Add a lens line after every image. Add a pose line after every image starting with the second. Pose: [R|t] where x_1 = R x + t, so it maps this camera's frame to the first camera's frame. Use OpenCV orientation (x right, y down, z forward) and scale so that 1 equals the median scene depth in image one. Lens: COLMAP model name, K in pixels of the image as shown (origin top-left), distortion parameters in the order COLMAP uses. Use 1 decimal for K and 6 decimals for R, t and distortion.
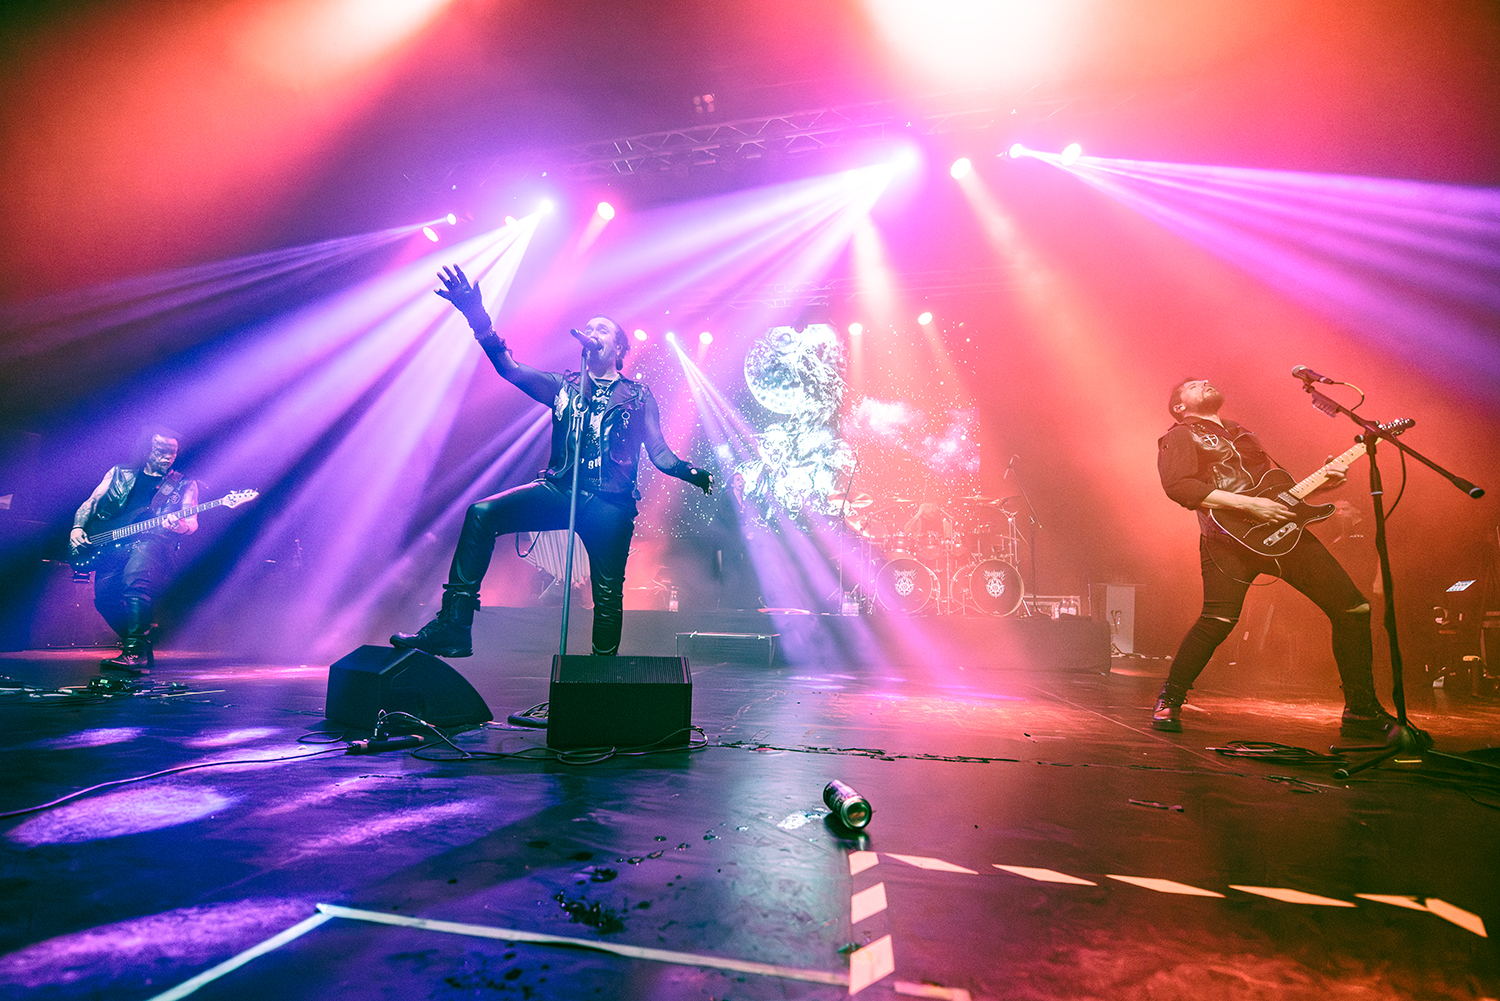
lens RADIAL K [[601.4, 0, 753.4], [0, 601.4, 539.6], [0, 0, 1]] dist [-0.020670, -0.000436]
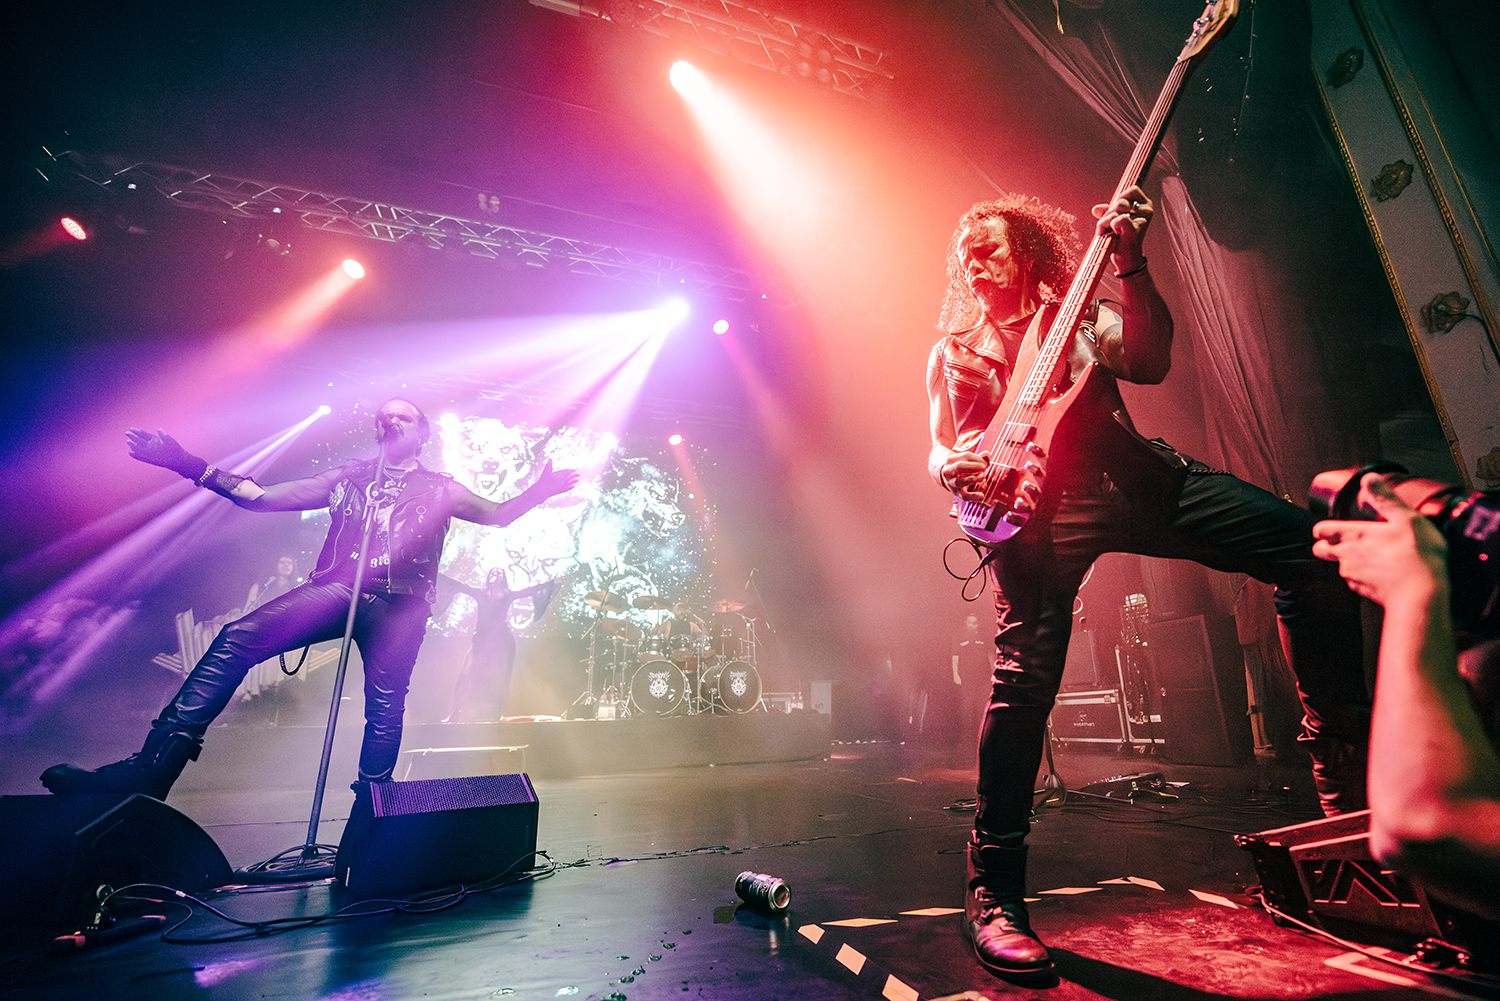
lens RADIAL K [[601.4, 0, 753.4], [0, 601.4, 539.6], [0, 0, 1]] dist [-0.020670, -0.000436]
pose [[0.878239, 0.086794, 0.470279, -0.124466], [-0.009411, 0.986338, -0.164462, -0.006289], [-0.478129, 0.140011, 0.867058, -0.014355]]
